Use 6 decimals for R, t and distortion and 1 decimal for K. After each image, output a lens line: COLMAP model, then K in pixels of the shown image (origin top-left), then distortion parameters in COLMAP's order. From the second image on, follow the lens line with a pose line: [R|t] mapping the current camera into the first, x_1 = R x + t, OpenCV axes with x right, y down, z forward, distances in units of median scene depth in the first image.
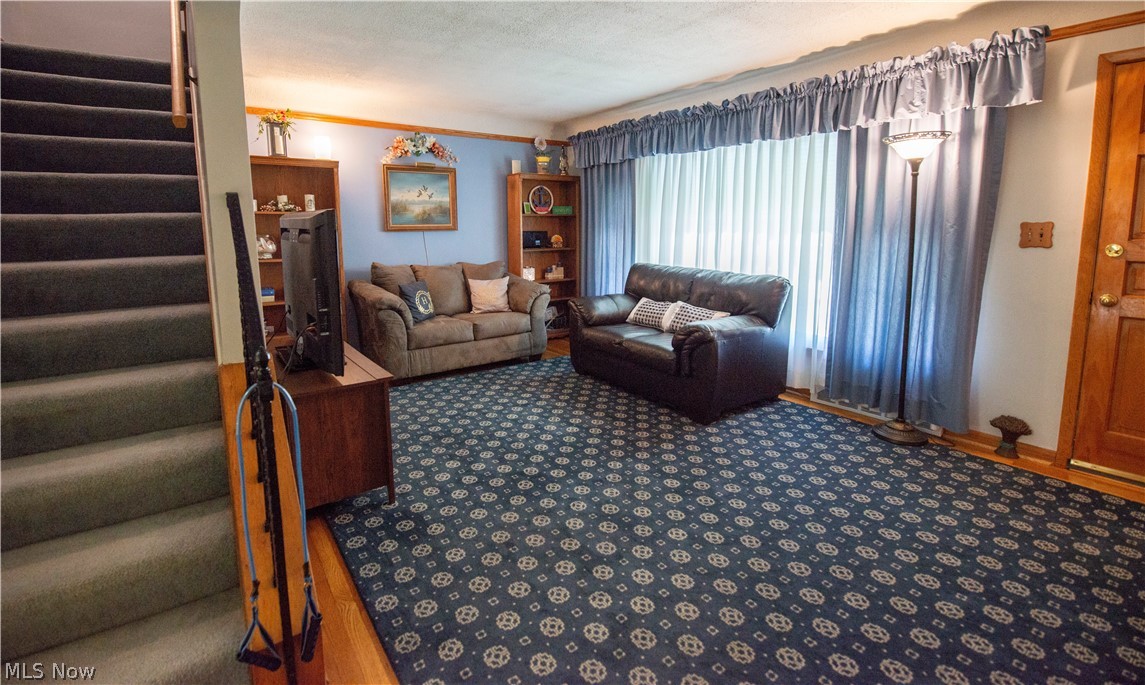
lens RADIAL K [[503.1, 0, 557.2], [0, 503.1, 290.9], [0, 0, 1]] dist [-0.003258, -0.000132]
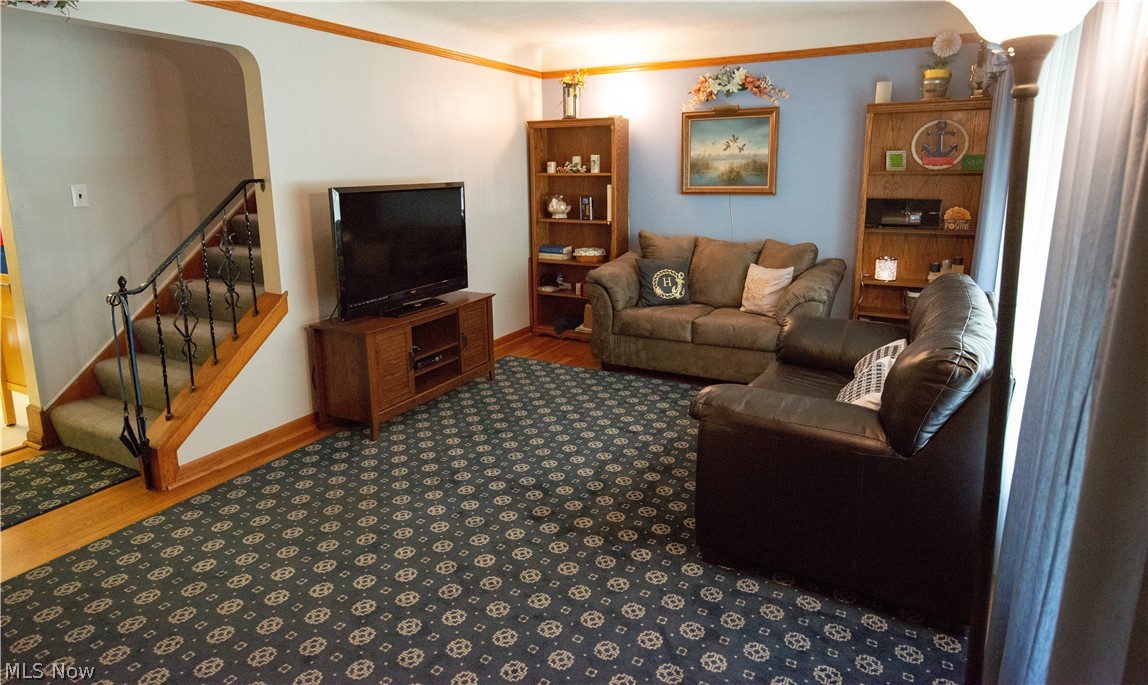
lens RADIAL K [[661.7, 0, 573.2], [0, 661.7, 294.8], [0, 0, 1]] dist [0.014791, -0.000039]
pose [[0.447919, 0.168920, -0.877972, 0.682868], [-0.109369, 0.984967, 0.133708, -0.096575], [0.887359, 0.036132, 0.459661, 0.407659]]
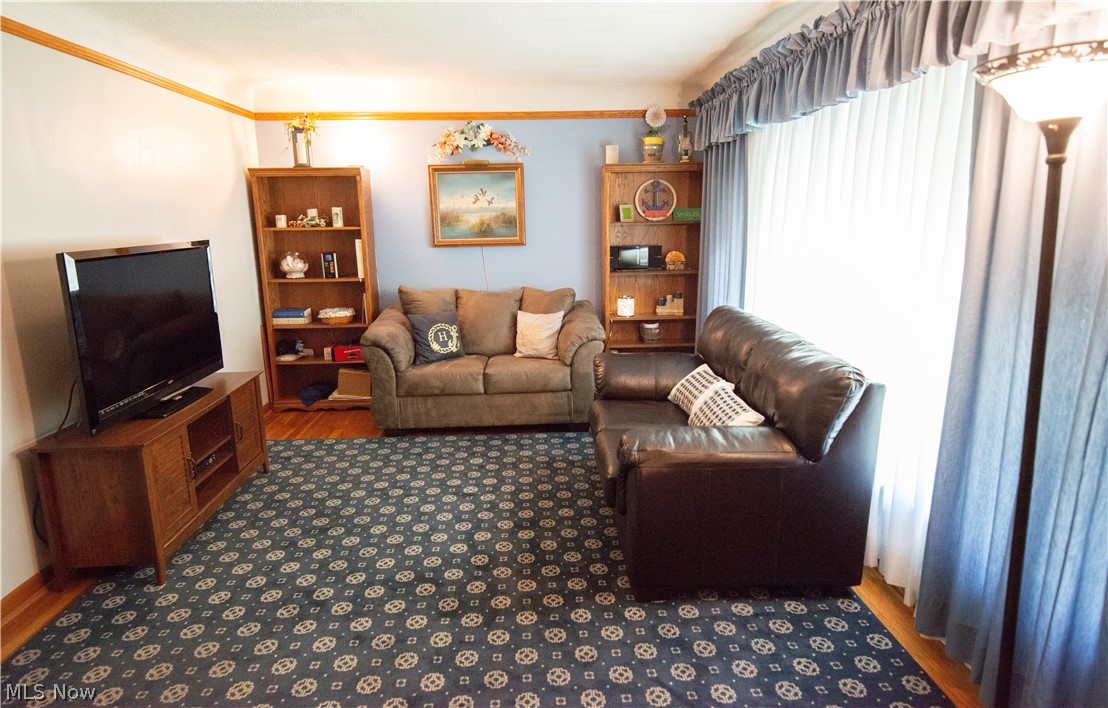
lens RADIAL K [[629.9, 0, 552.8], [0, 629.9, 338.1], [0, 0, 1]] dist [0.014510, -0.002675]
pose [[0.843223, 0.094278, -0.529232, 0.465941], [-0.058040, 0.994713, 0.084723, -0.081628], [0.534421, -0.040724, 0.844237, 0.264106]]
